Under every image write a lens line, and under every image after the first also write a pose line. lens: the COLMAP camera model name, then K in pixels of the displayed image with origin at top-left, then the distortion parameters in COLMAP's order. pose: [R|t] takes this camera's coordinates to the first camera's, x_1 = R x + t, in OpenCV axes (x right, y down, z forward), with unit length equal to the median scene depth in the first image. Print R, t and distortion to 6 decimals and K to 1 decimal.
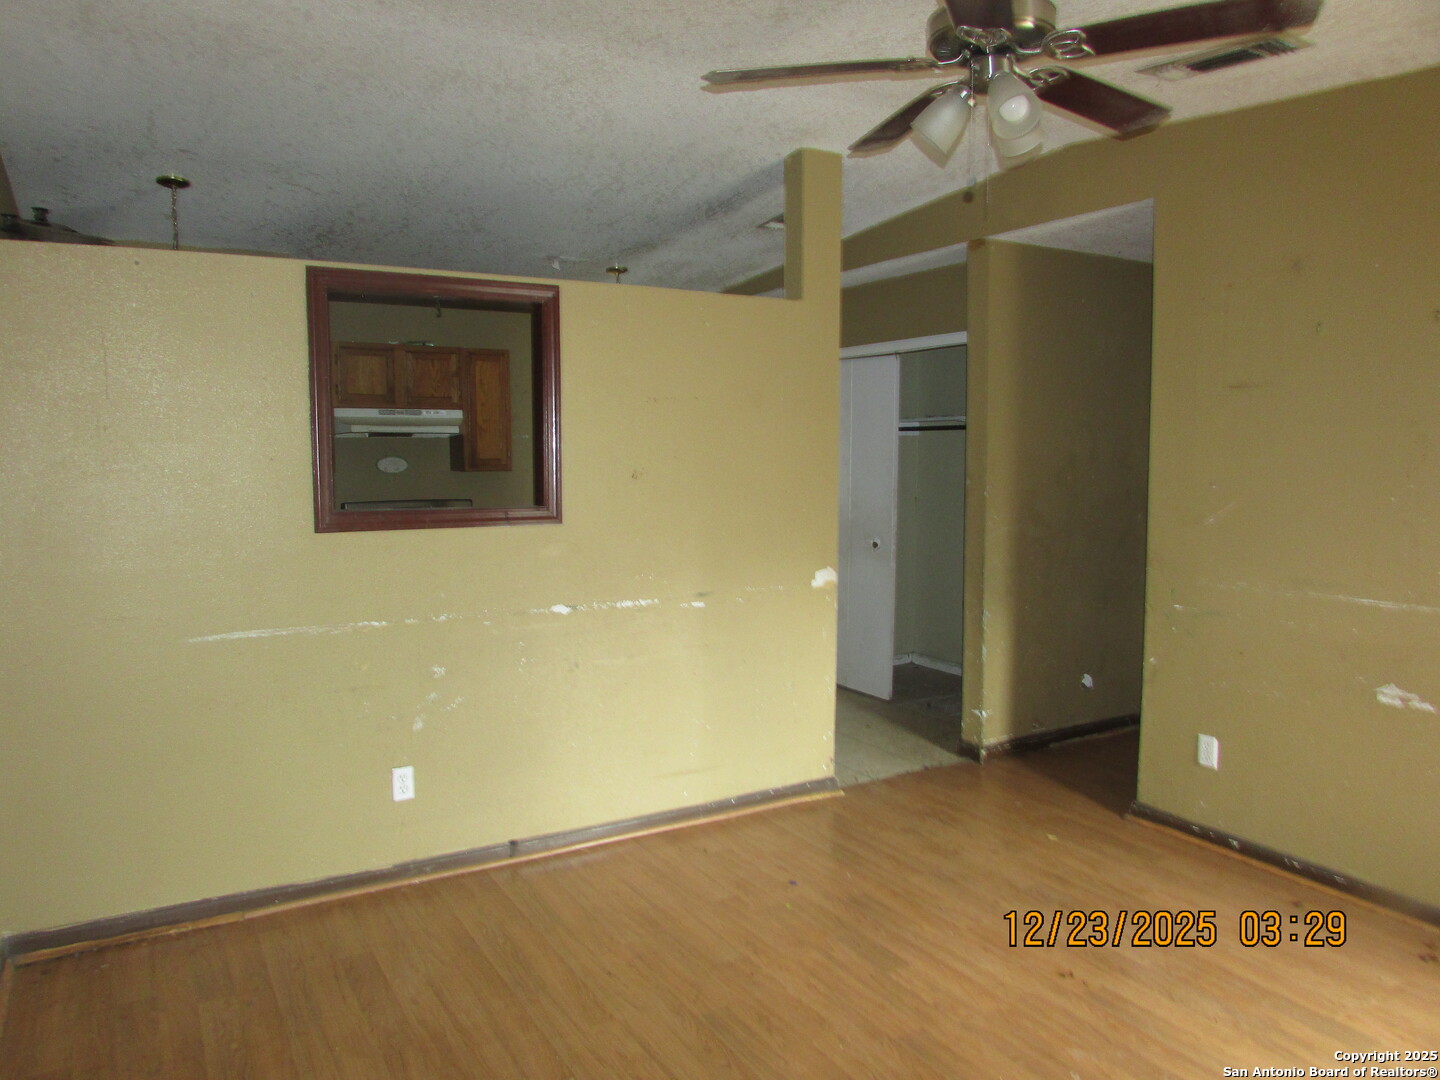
lens RADIAL K [[1015.9, 0, 715.6], [0, 1015.9, 543.5], [0, 0, 1]] dist [-0.037079, 0.017385]
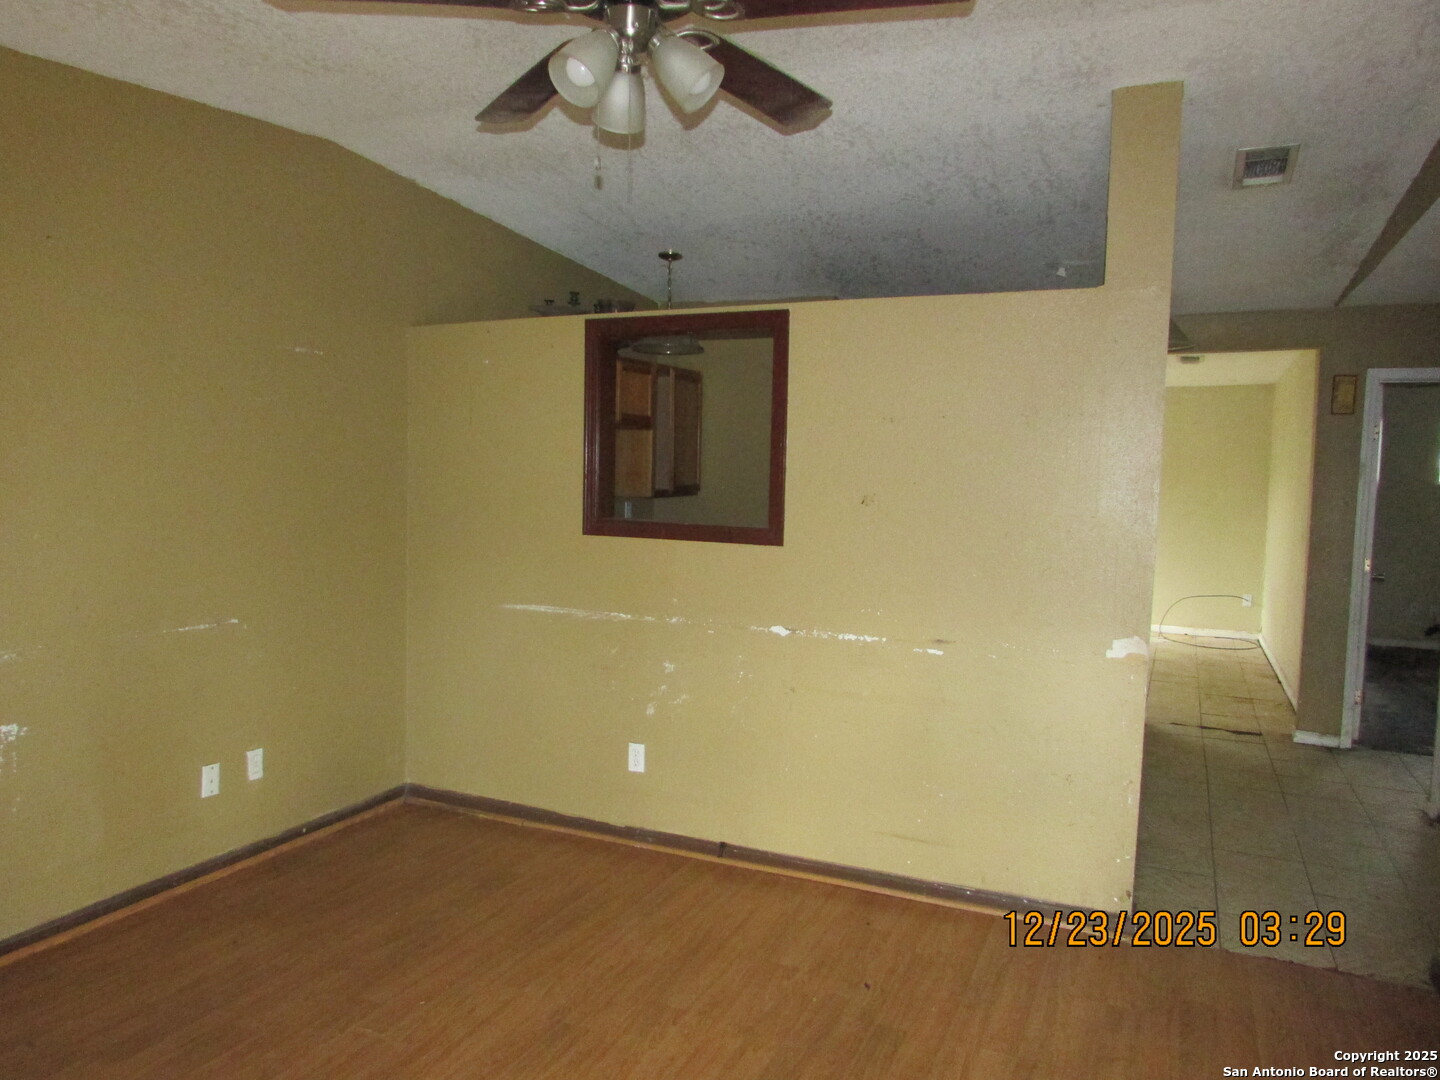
lens RADIAL K [[1015.9, 0, 715.6], [0, 1015.9, 543.5], [0, 0, 1]] dist [-0.037079, 0.017385]
pose [[0.583768, 0.074336, -0.808511, 0.648975], [-0.094363, 0.995263, 0.023373, -0.040323], [0.806419, 0.062649, 0.588017, 0.373575]]
